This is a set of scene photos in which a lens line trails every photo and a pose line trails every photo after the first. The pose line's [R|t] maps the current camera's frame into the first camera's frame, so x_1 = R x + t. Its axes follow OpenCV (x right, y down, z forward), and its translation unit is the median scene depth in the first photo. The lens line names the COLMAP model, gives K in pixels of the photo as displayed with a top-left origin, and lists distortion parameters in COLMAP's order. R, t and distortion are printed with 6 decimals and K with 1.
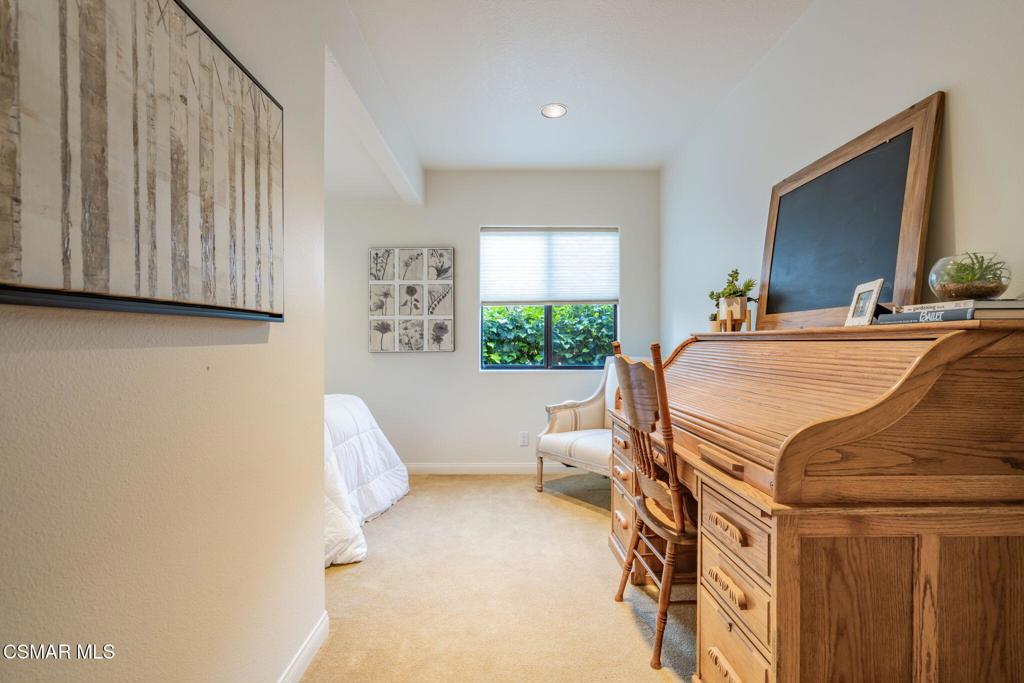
lens RADIAL K [[466.0, 0, 512.5], [0, 466.0, 343.4], [0, 0, 1]] dist [-0.002830, -0.000096]
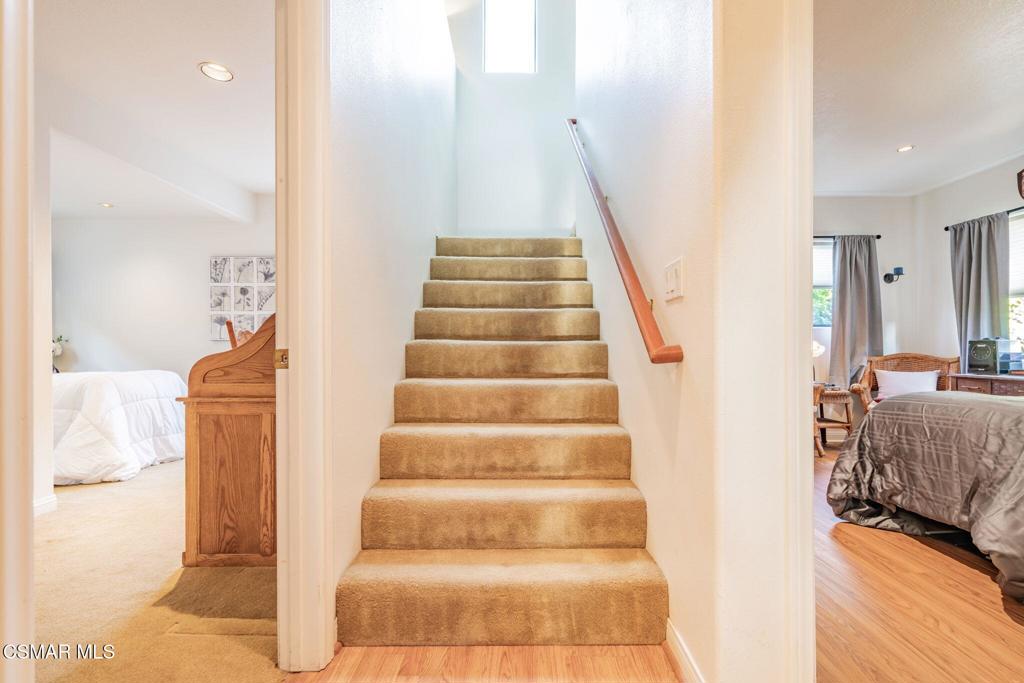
lens RADIAL K [[466.0, 0, 512.5], [0, 466.0, 343.4], [0, 0, 1]] dist [-0.002830, -0.000096]
pose [[0.999972, 0.004601, 0.005864, 0.494435], [-0.004545, 0.999945, -0.009443, 0.034638], [-0.005907, 0.009416, 0.999938, -0.245785]]
